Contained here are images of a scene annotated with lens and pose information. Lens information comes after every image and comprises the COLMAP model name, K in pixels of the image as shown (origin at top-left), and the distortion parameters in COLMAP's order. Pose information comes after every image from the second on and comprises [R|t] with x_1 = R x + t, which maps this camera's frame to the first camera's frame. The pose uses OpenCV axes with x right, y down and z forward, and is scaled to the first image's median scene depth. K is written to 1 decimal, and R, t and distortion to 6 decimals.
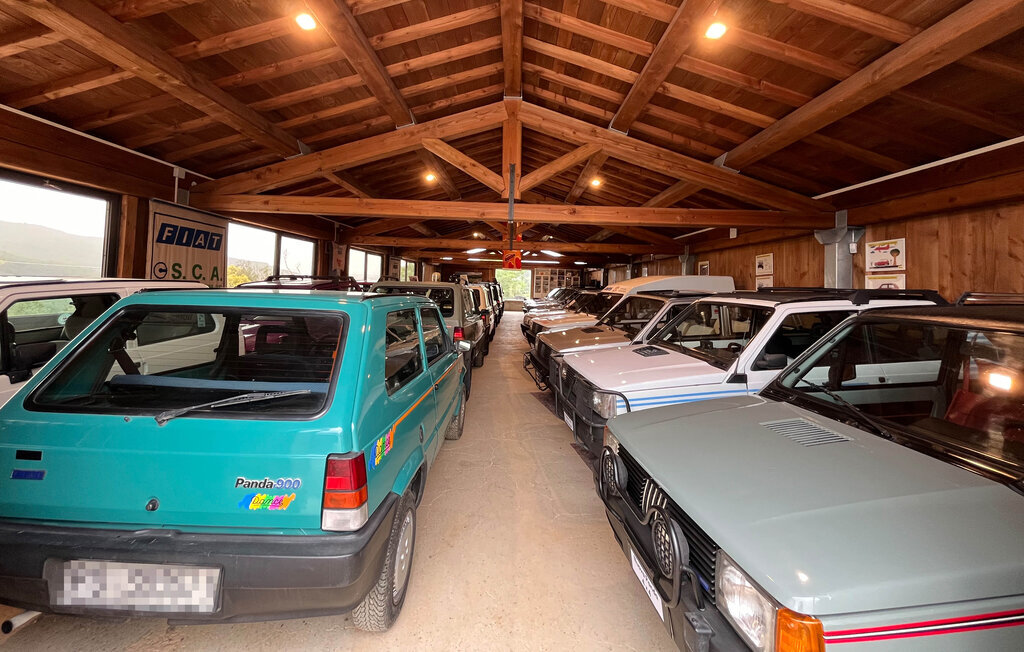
lens RADIAL K [[413.7, 0, 512.8], [0, 413.7, 314.5], [0, 0, 1]] dist [-0.001907, -0.000366]
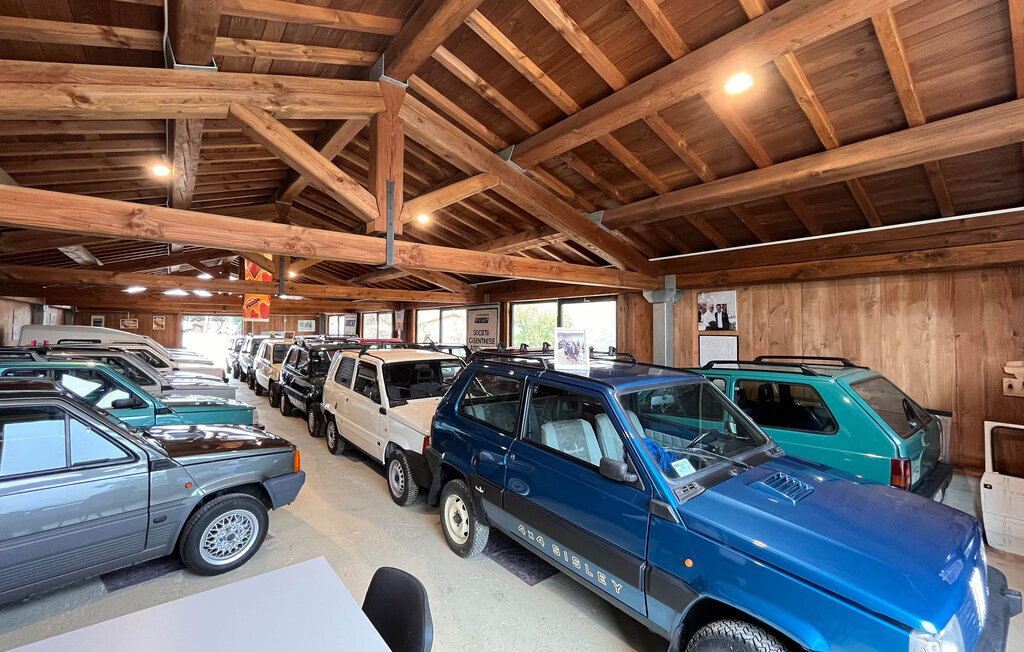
lens RADIAL K [[413.7, 0, 512.8], [0, 413.7, 314.5], [0, 0, 1]] dist [-0.001907, -0.000366]
pose [[0.766753, -0.014392, 0.641780, -0.282469], [0.072070, 0.995358, -0.063783, -0.093299], [-0.637883, 0.095159, 0.764231, 0.384357]]
